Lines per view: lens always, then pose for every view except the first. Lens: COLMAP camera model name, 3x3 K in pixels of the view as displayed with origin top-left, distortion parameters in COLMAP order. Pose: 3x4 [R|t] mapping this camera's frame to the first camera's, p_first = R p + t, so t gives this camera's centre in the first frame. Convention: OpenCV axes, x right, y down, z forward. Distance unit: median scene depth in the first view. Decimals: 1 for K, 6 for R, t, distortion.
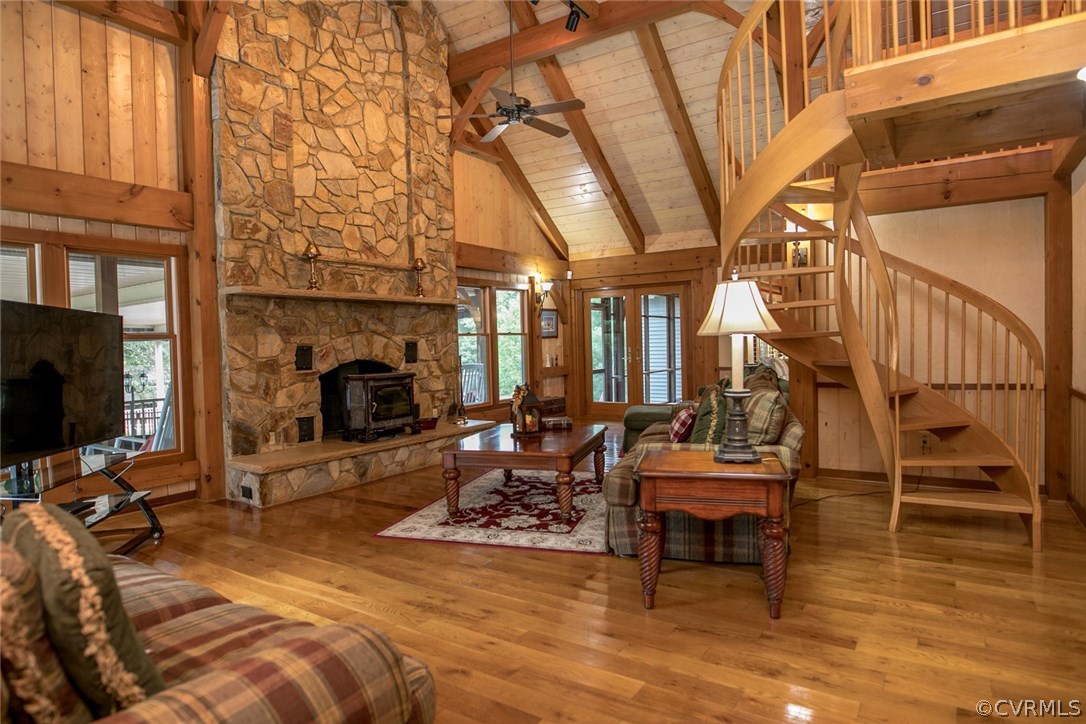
lens RADIAL K [[625.0, 0, 544.7], [0, 625.0, 360.9], [0, 0, 1]] dist [-0.019904, -0.001156]
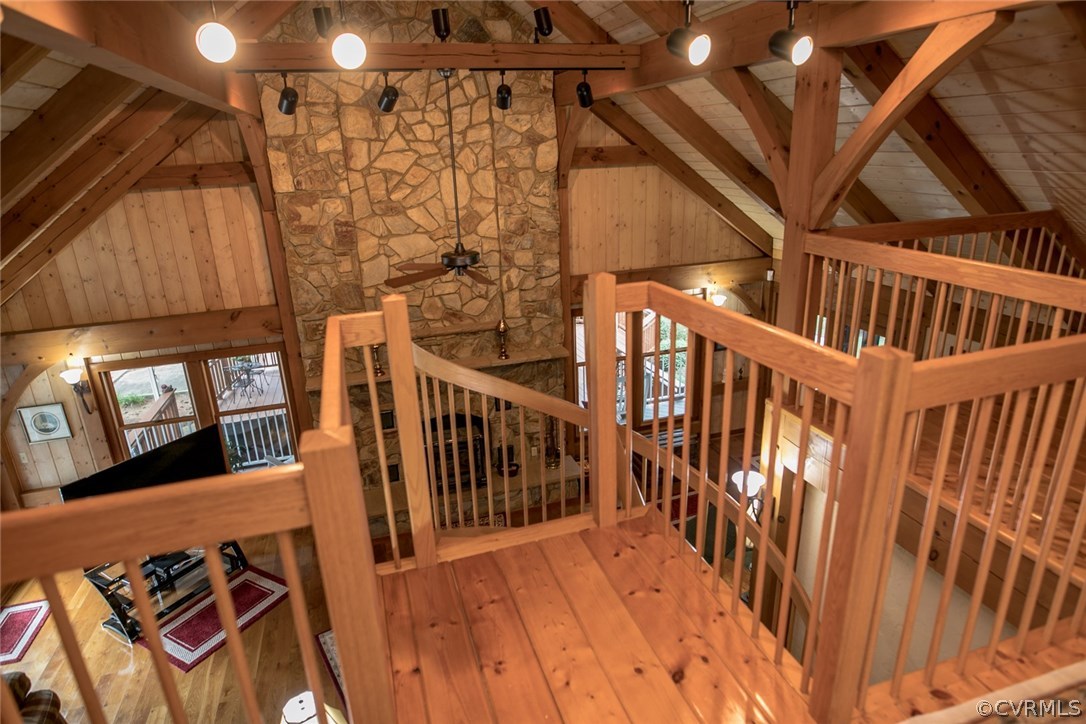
lens RADIAL K [[625.0, 0, 544.7], [0, 625.0, 360.9], [0, 0, 1]] dist [-0.019904, -0.001156]
pose [[0.771760, 0.204189, -0.602241, 0.530571], [-0.001874, 0.947773, 0.318940, -0.475783], [0.635911, -0.245016, 0.731836, 0.323966]]
